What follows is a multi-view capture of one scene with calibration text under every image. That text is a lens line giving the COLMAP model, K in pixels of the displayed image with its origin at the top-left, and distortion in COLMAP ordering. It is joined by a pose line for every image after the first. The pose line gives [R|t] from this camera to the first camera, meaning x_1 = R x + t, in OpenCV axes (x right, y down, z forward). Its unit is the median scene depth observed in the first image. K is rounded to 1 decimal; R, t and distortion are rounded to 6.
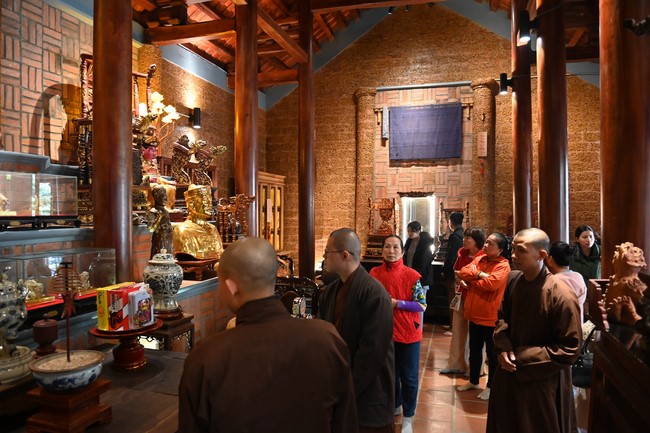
lens RADIAL K [[452.8, 0, 326.9], [0, 452.8, 217.9], [0, 0, 1]] dist [-0.001192, 0.001070]
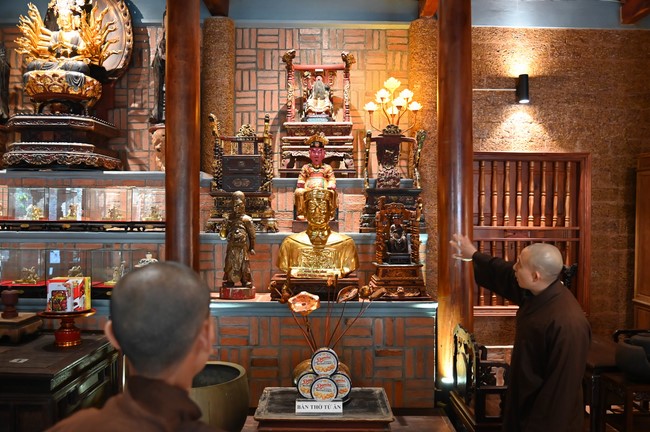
lens RADIAL K [[597.8, 0, 327.5], [0, 597.8, 212.7], [0, 0, 1]] dist [0.052103, 0.000000]
pose [[0.314757, 0.009497, -0.949125, 0.852386], [-0.028089, 0.999605, 0.000687, -0.034545], [0.948756, 0.026444, 0.314900, 0.701432]]
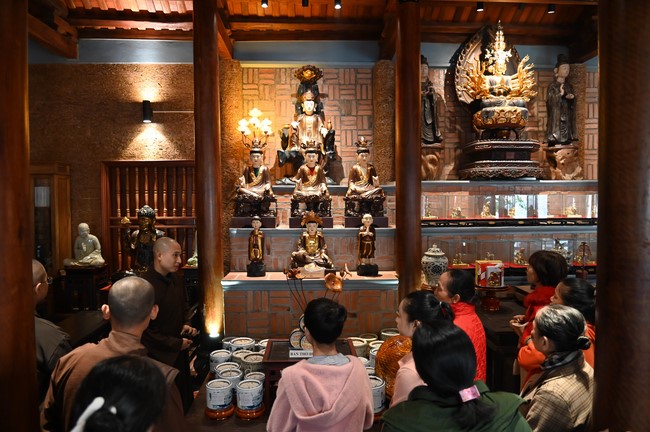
lens RADIAL K [[452.8, 0, 325.1], [0, 452.8, 221.8], [0, 0, 1]] dist [-0.001192, 0.001070]
pose [[0.347160, 0.027256, -0.937410, 0.473271], [-0.001617, 0.999593, 0.028465, -0.026787], [0.937805, -0.008366, 0.347063, -0.432332]]
